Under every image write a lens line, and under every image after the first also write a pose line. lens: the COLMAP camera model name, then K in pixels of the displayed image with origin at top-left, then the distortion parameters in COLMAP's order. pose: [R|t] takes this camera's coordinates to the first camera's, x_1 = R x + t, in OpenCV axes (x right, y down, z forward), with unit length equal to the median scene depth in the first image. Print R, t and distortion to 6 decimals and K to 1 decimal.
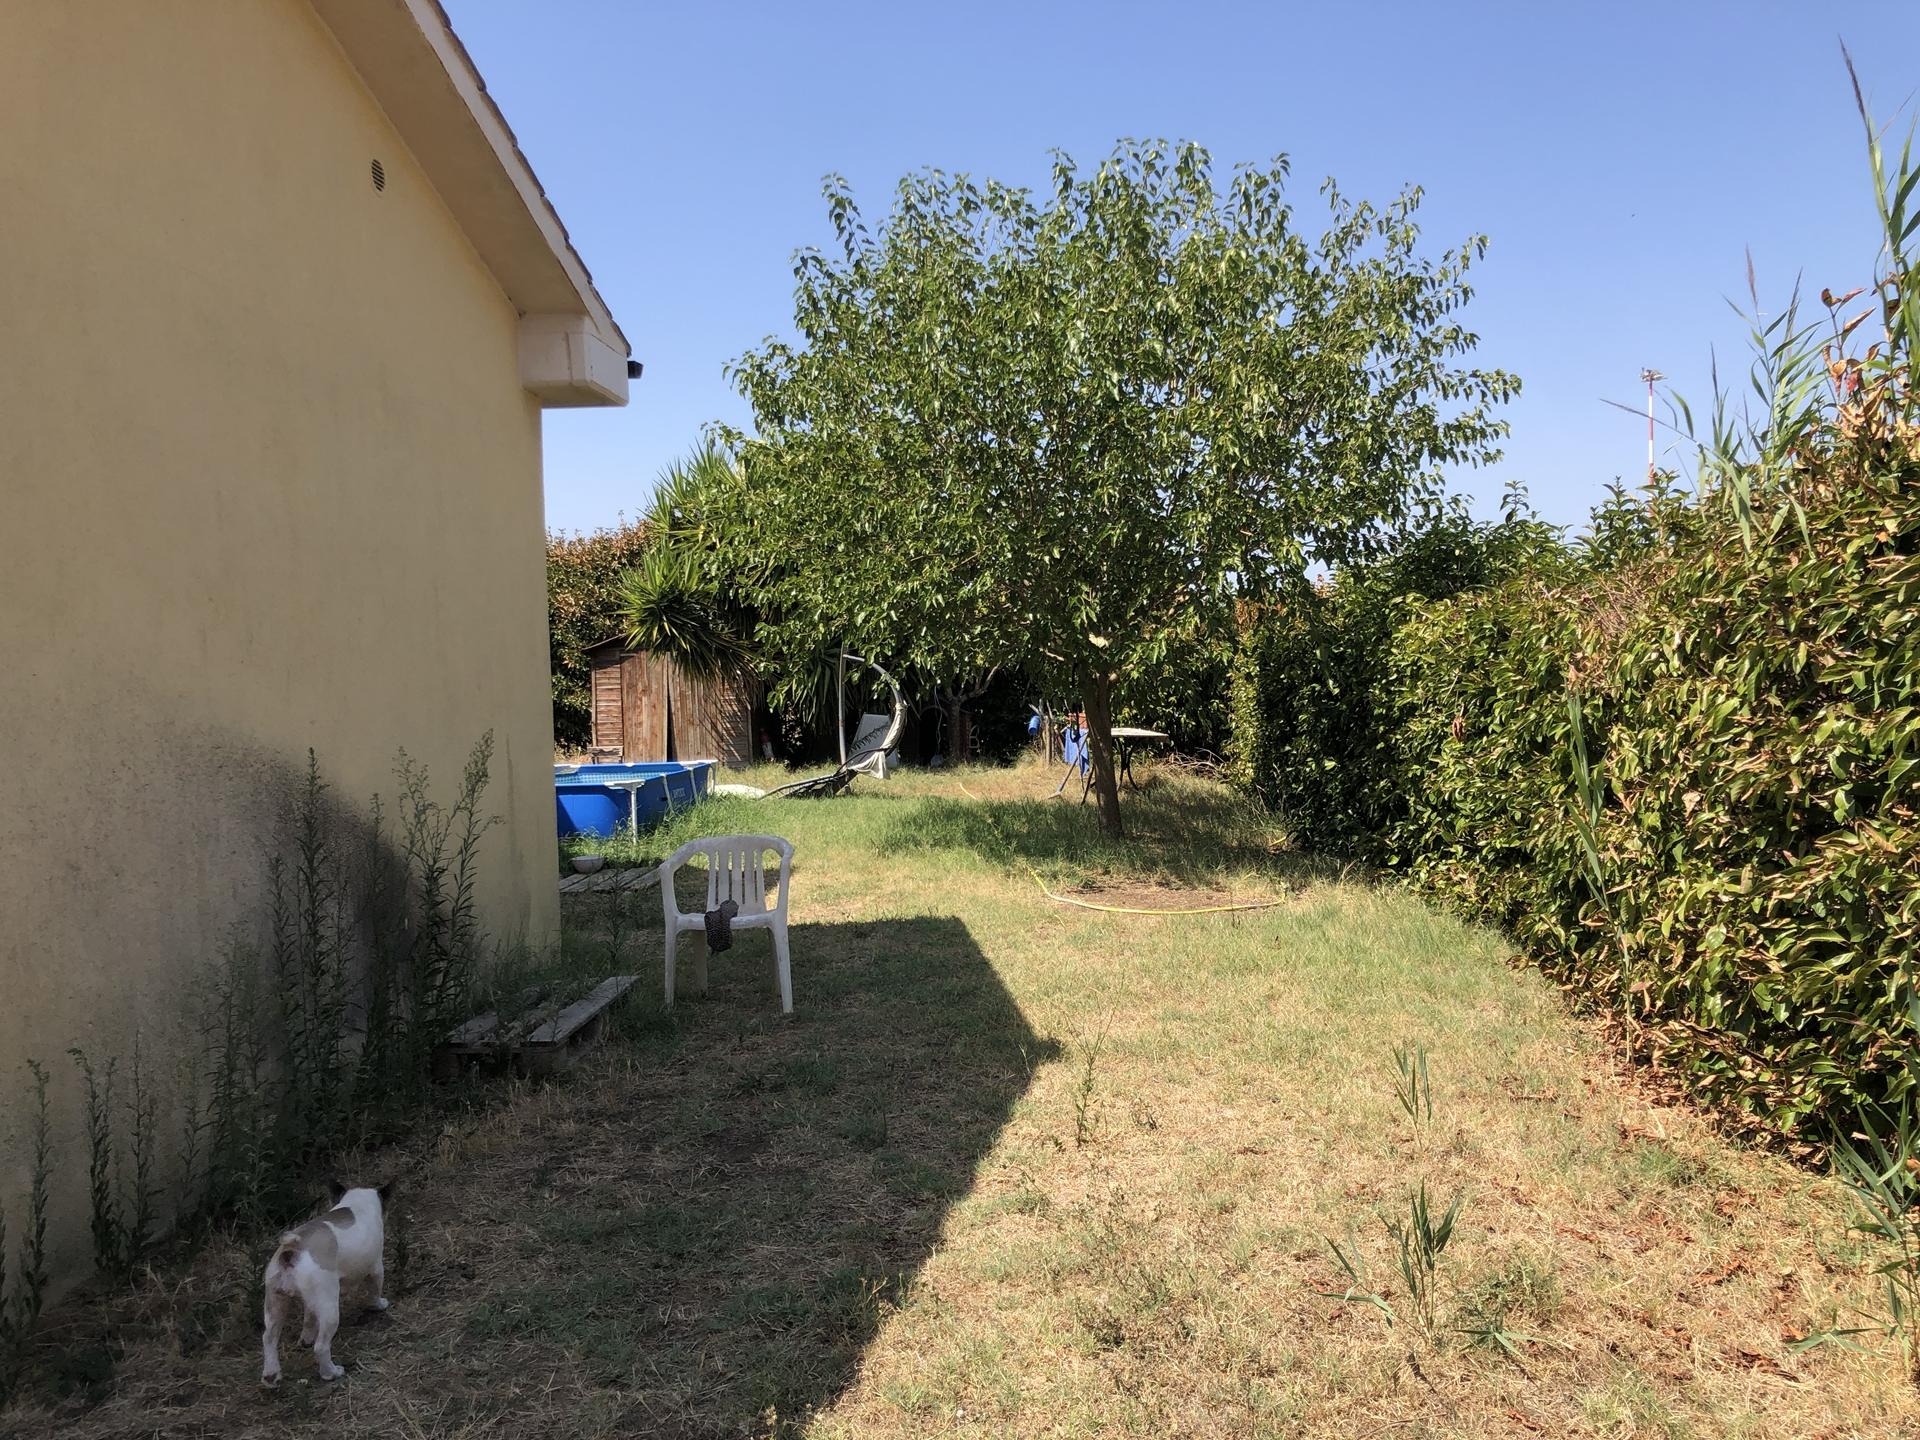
lens RADIAL K [[1579.8, 0, 964.3], [0, 1579.8, 743.5], [0, 0, 1]] dist [0.077933, -0.185225]
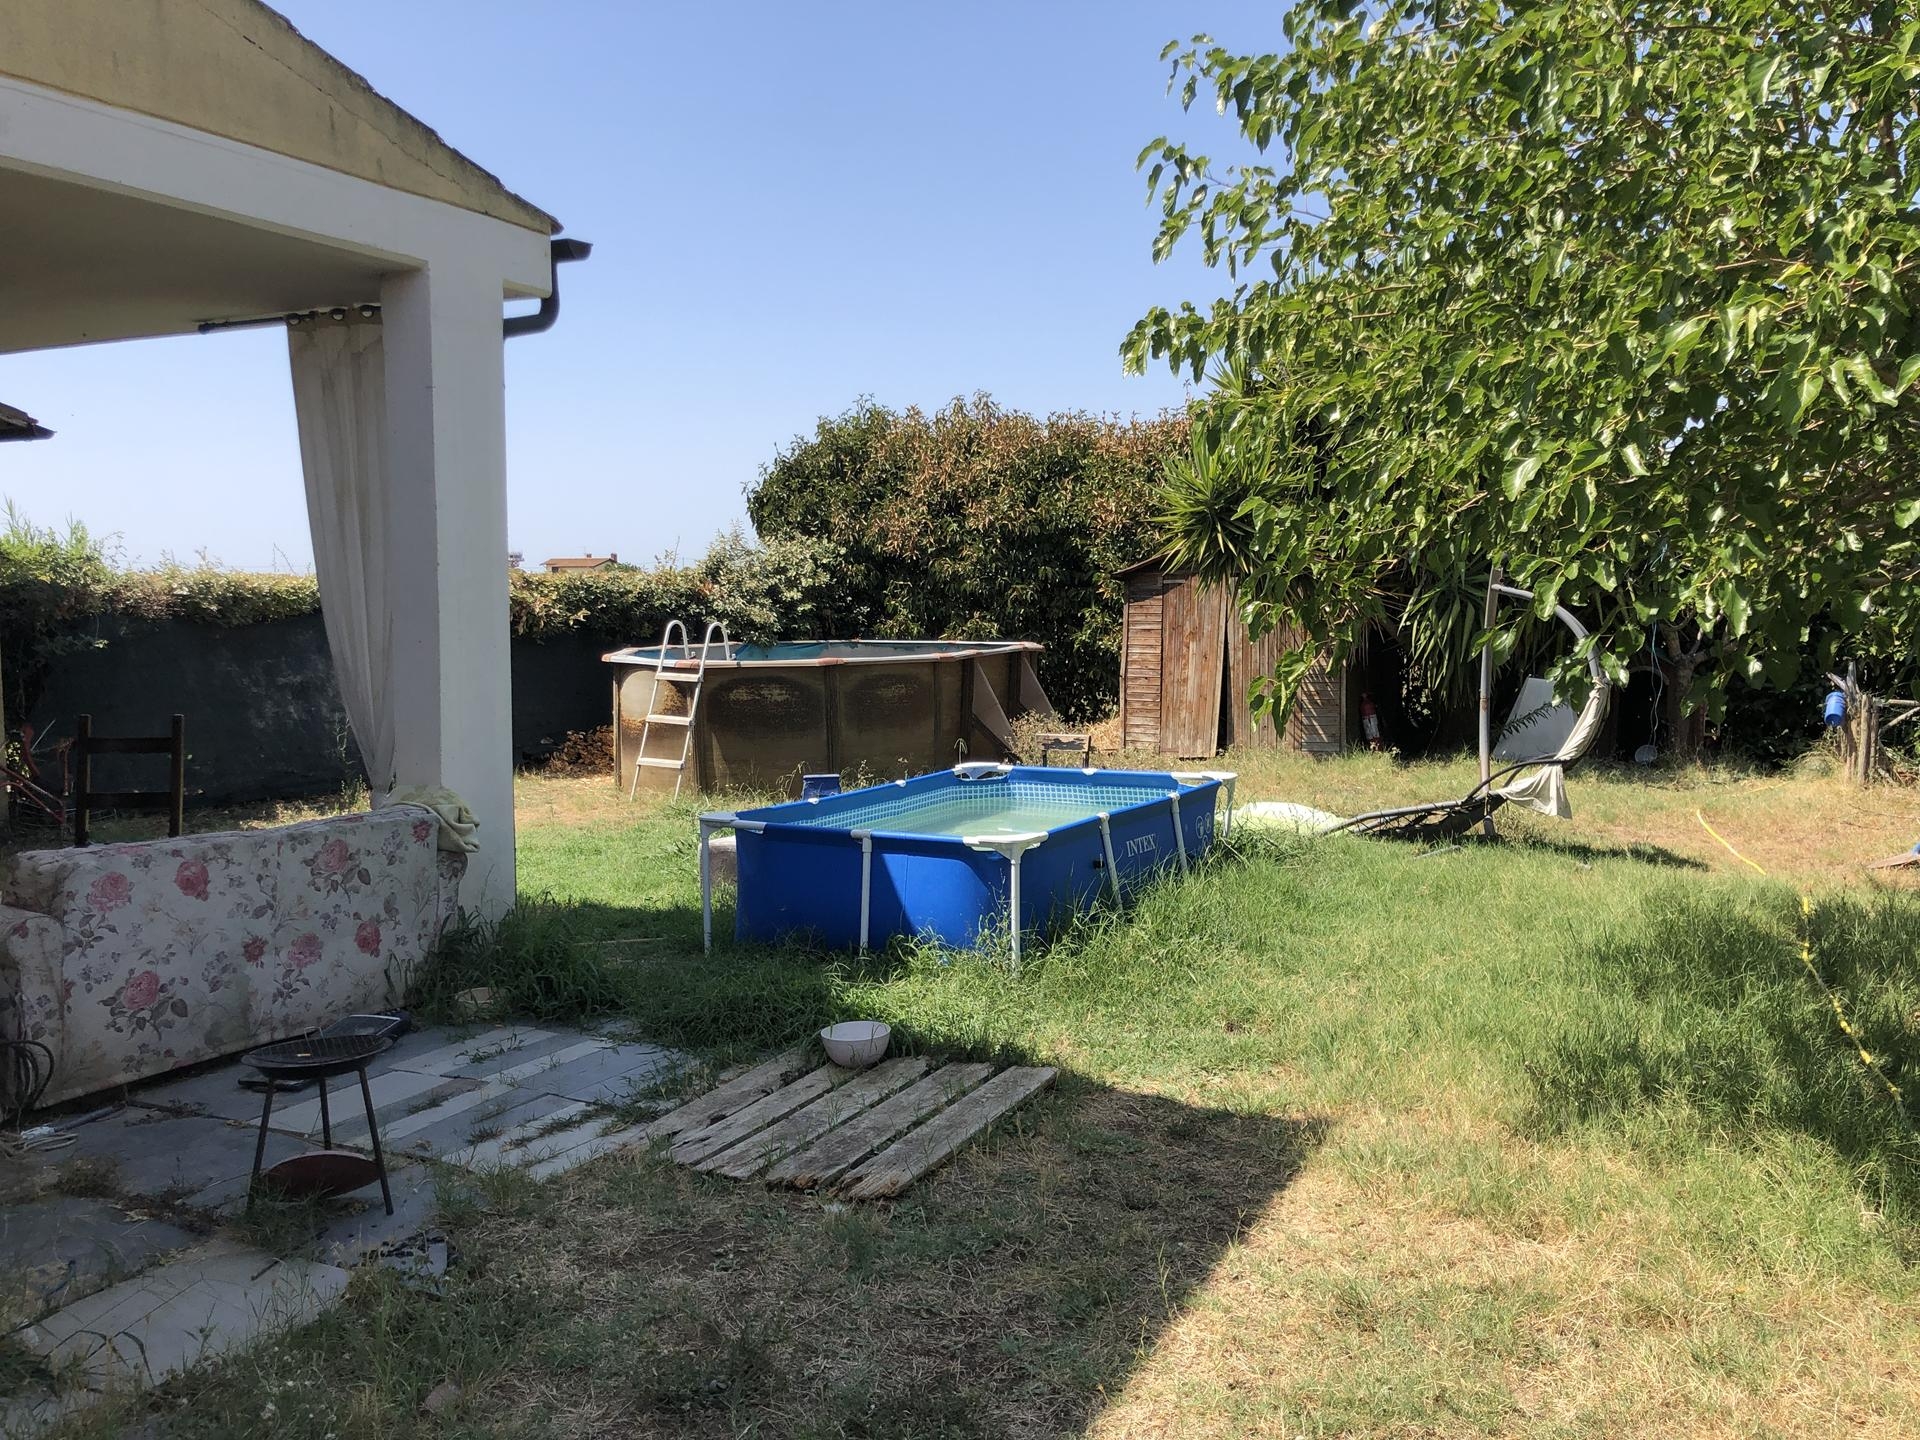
lens RADIAL K [[1579.8, 0, 964.3], [0, 1579.8, 743.5], [0, 0, 1]] dist [0.077933, -0.185225]
pose [[0.918560, 0.053027, -0.391709, -0.020555], [-0.035091, 0.997988, 0.052813, -0.019131], [0.393721, -0.034767, 0.918572, 0.336128]]
